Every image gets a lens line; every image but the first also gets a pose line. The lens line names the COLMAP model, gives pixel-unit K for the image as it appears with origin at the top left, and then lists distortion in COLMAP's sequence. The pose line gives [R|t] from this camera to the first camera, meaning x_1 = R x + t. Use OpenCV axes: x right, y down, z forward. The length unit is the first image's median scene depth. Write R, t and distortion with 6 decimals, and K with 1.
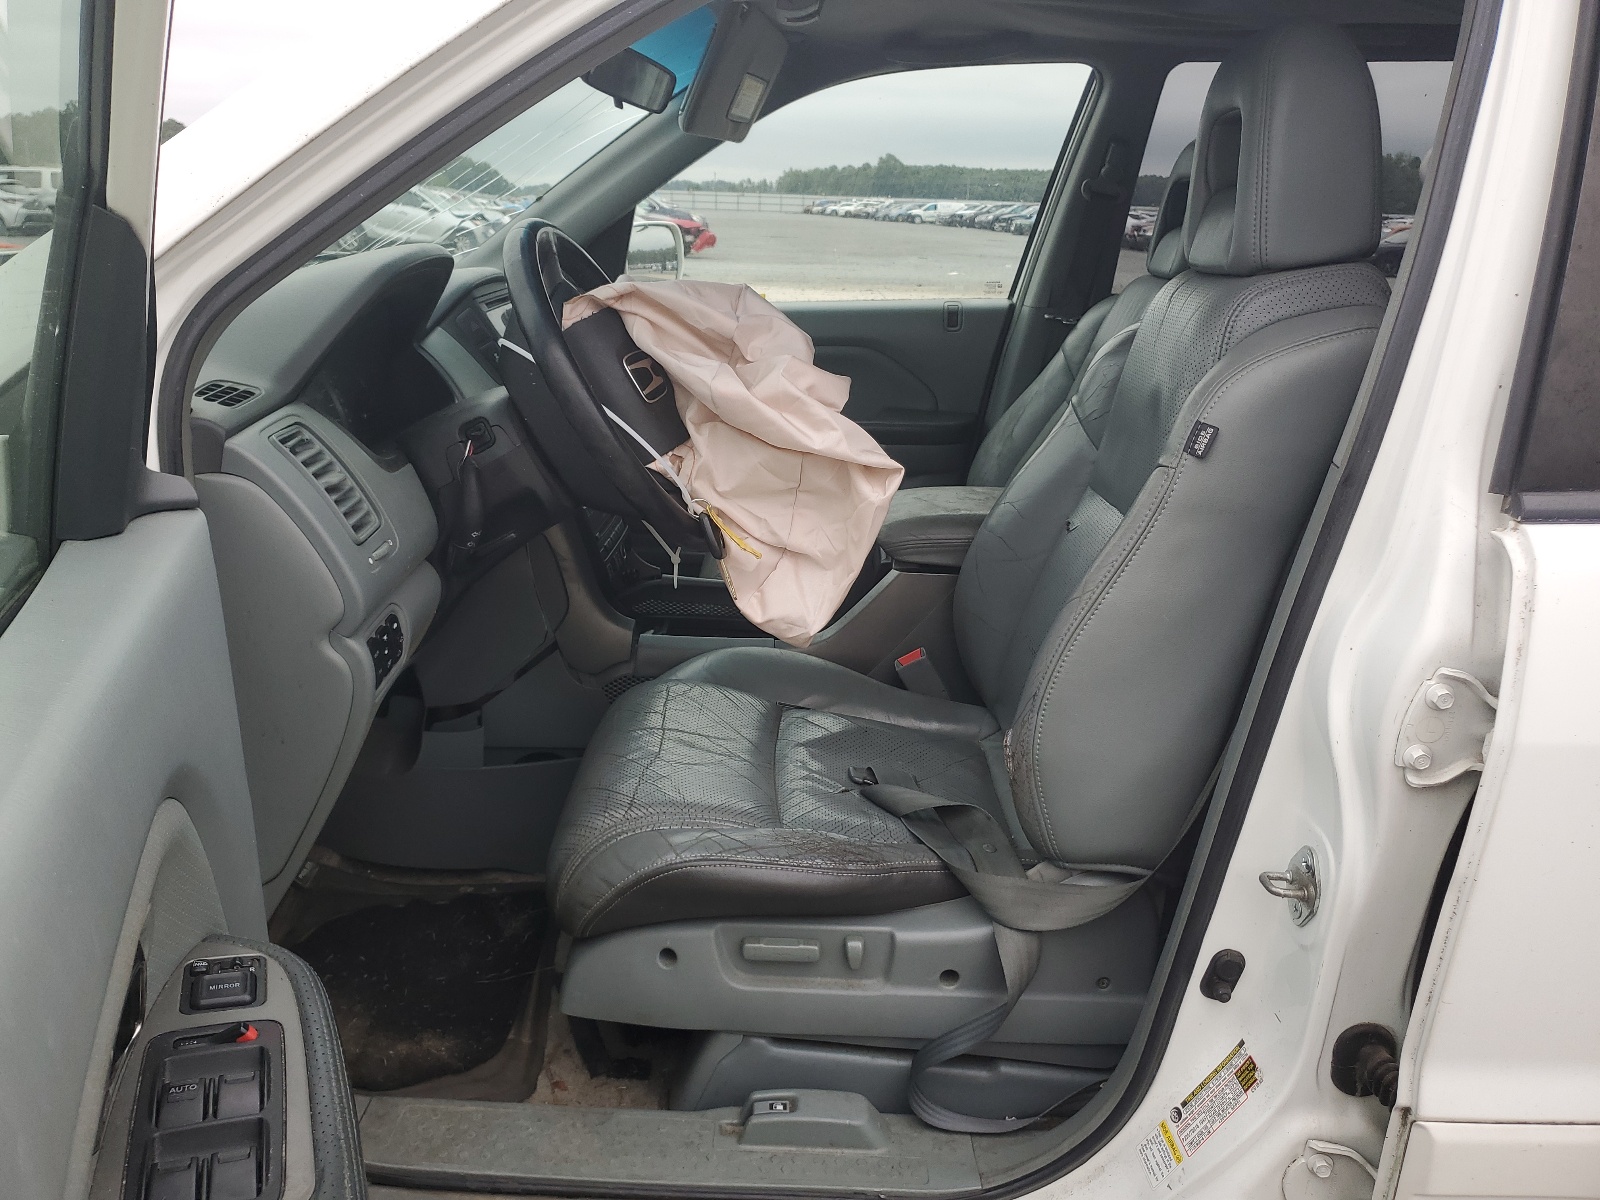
lens RADIAL K [[1203.7, 0, 800.0], [0, 1203.7, 600.0], [0, 0, 1]] dist [-0.002541, 0.000126]
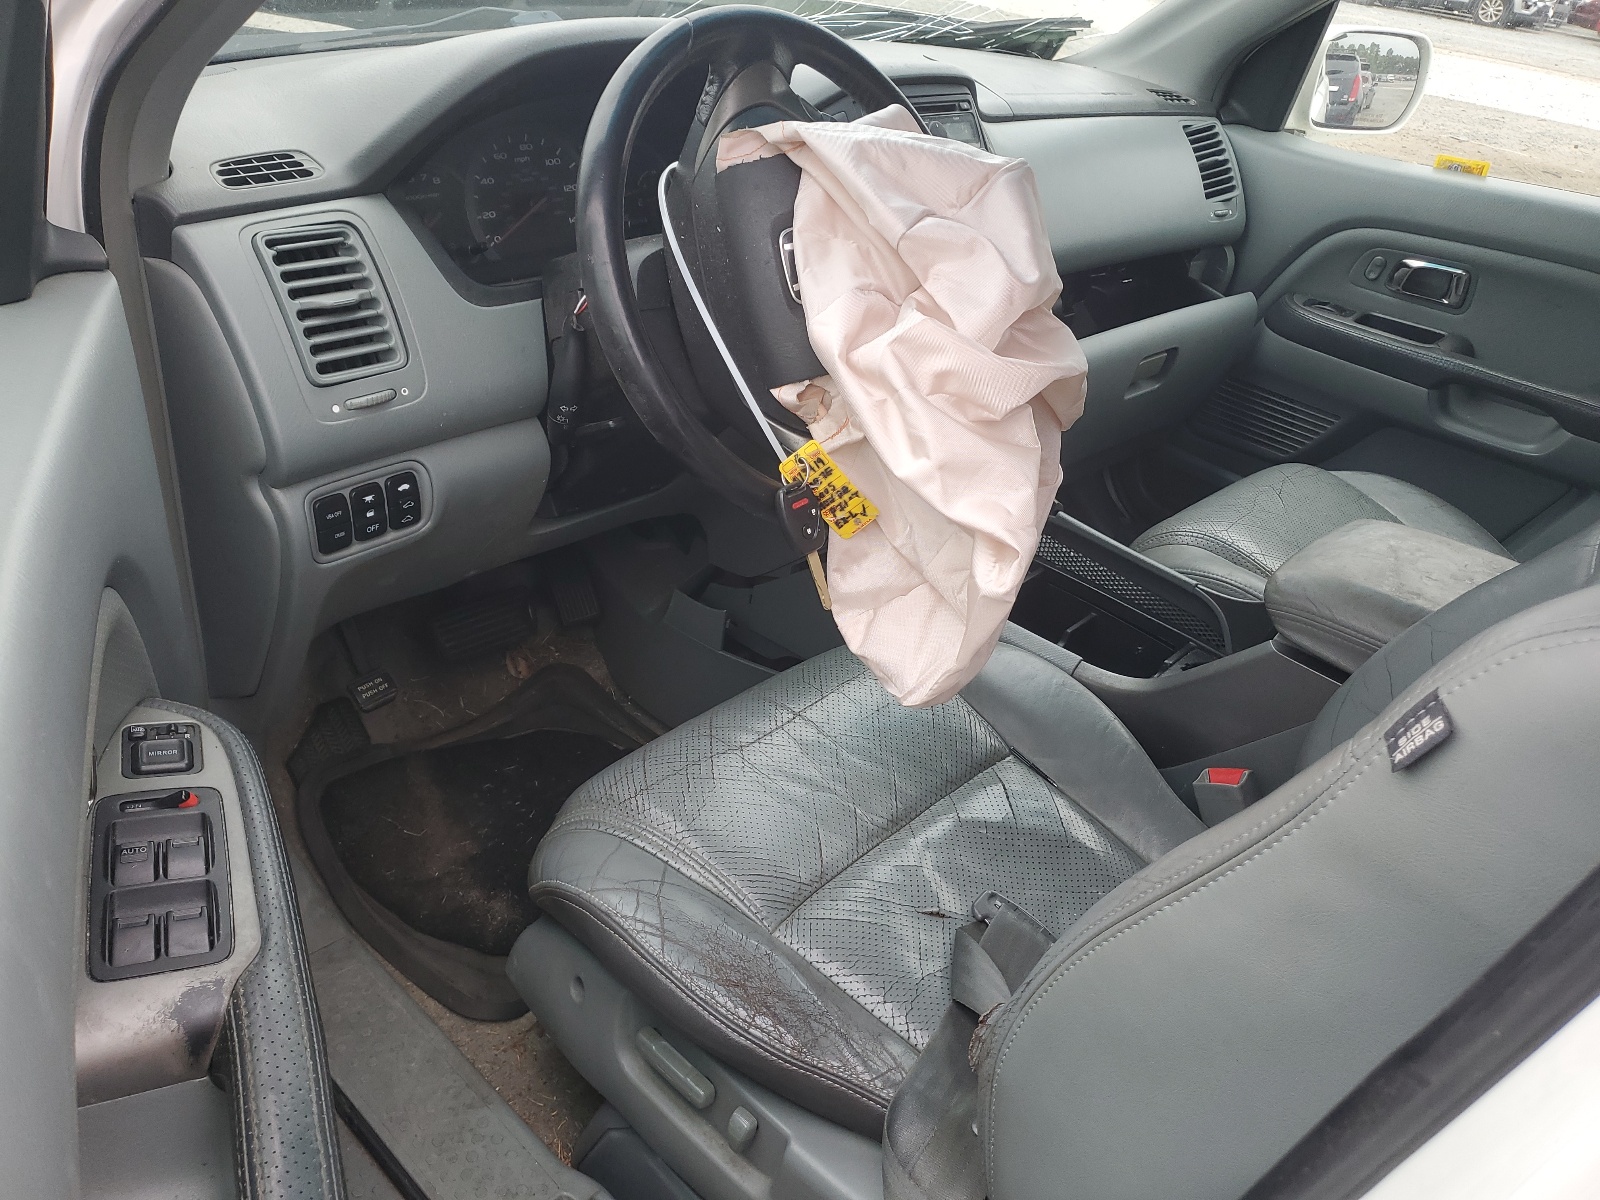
lens RADIAL K [[1246.5, 0, 800.0], [0, 1246.5, 600.0], [0, 0, 1]] dist [0.008064, 0.000638]
pose [[0.736672, 0.398920, -0.546056, 0.392090], [-0.304429, 0.916657, 0.258964, -0.225028], [0.603852, -0.024536, 0.796719, 0.485828]]
